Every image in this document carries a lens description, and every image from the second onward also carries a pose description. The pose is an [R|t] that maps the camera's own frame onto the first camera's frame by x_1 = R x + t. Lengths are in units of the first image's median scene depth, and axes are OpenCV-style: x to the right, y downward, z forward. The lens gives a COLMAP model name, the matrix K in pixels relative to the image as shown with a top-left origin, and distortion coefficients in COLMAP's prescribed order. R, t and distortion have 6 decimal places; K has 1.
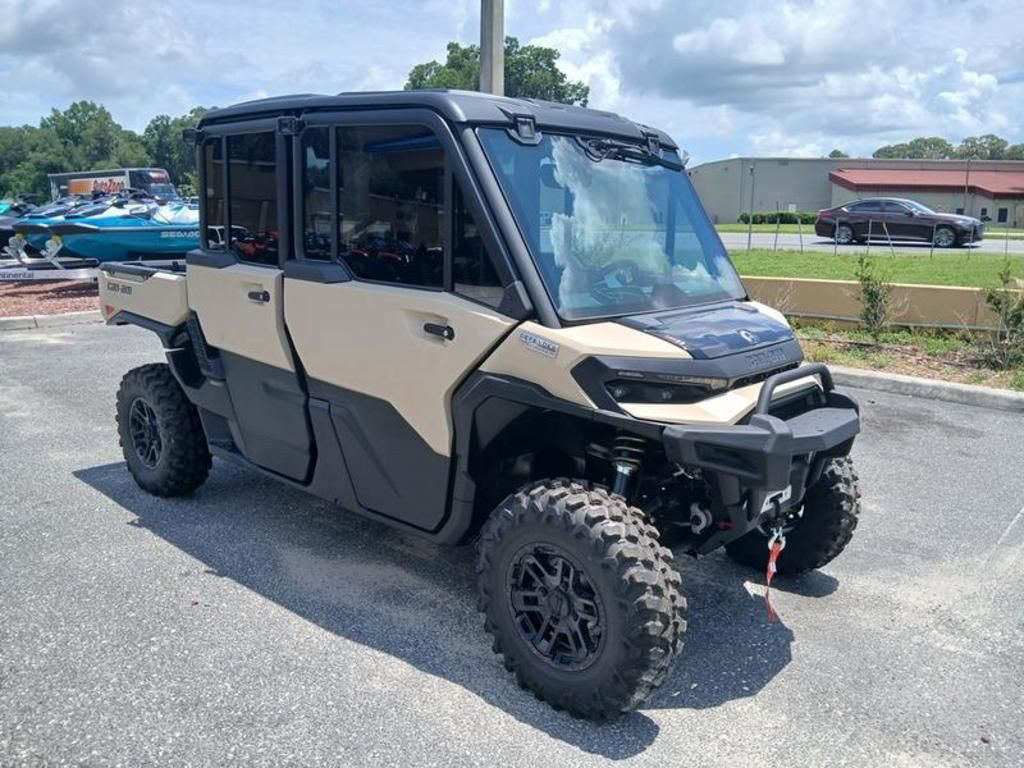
lens RADIAL K [[810.2, 0, 512.0], [0, 810.2, 384.0], [0, 0, 1]] dist [0.061369, -0.156794]
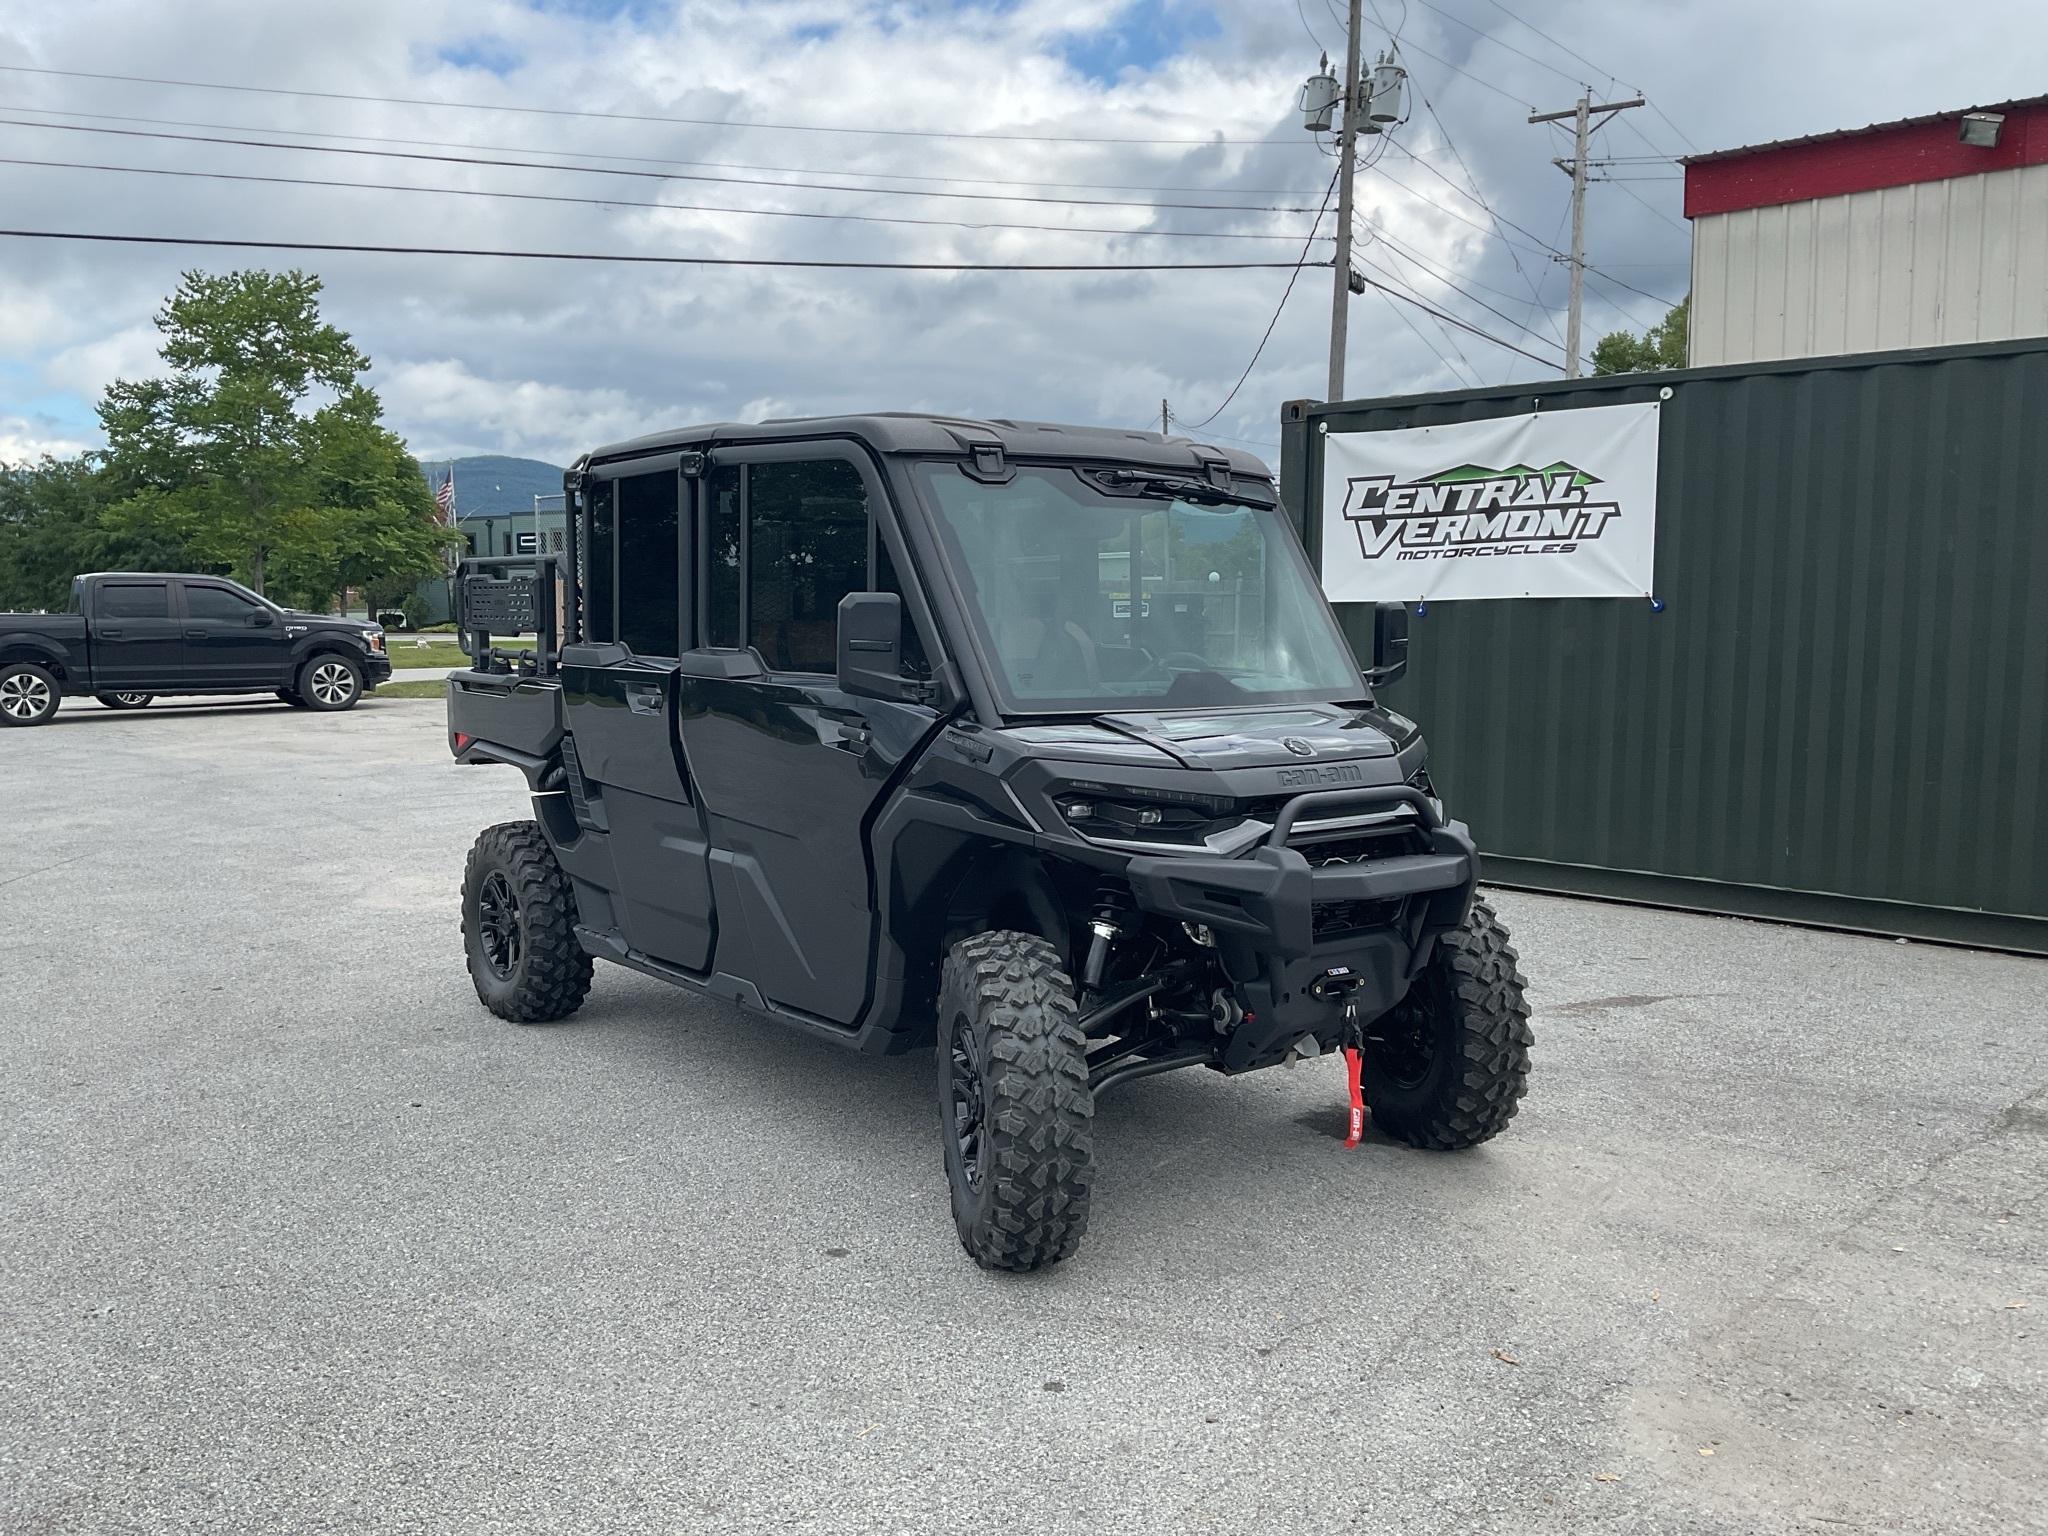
lens RADIAL K [[1649.9, 0, 1024.0], [0, 1649.9, 768.0], [0, 0, 1]] dist [0.079881, -0.177852]
pose [[0.986270, 0.000908, -0.165137, 0.275022], [-0.018949, 0.994002, -0.107708, 0.108553], [0.164049, 0.109359, 0.980372, -0.382662]]
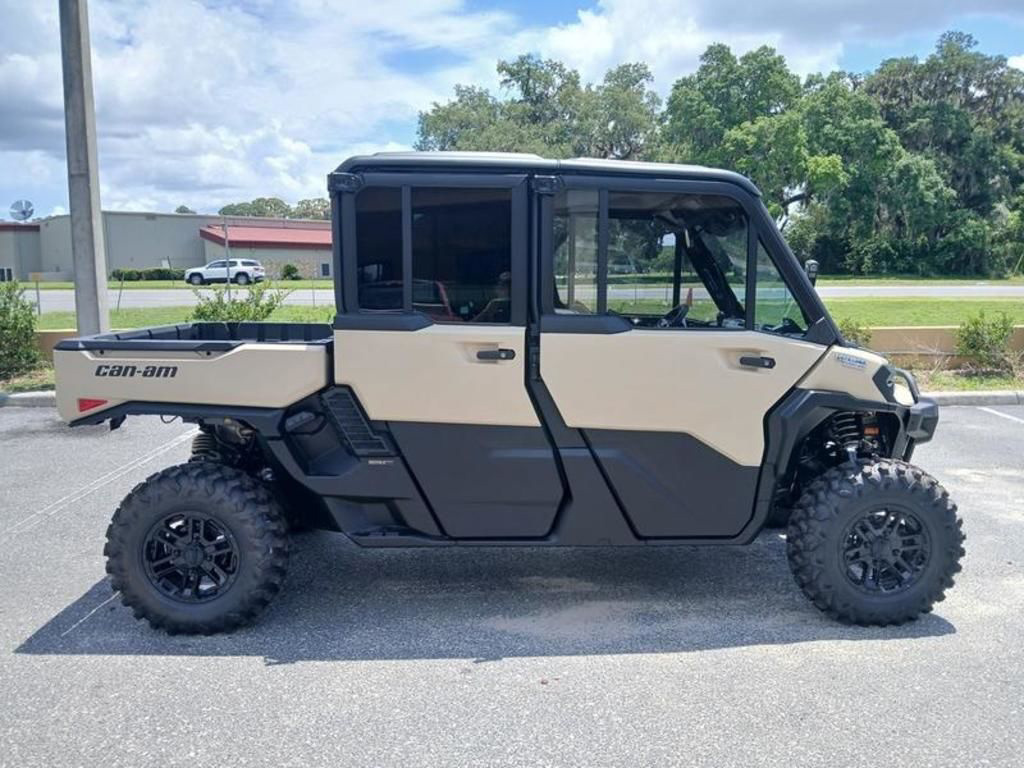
lens RADIAL K [[824.9, 0, 512.0], [0, 824.9, 384.0], [0, 0, 1]] dist [0.079881, -0.177852]
pose [[0.715247, -0.102129, 0.691369, -1.124148], [0.149562, 0.988714, -0.008675, -0.071403], [-0.682680, 0.109608, 0.722450, 0.322732]]
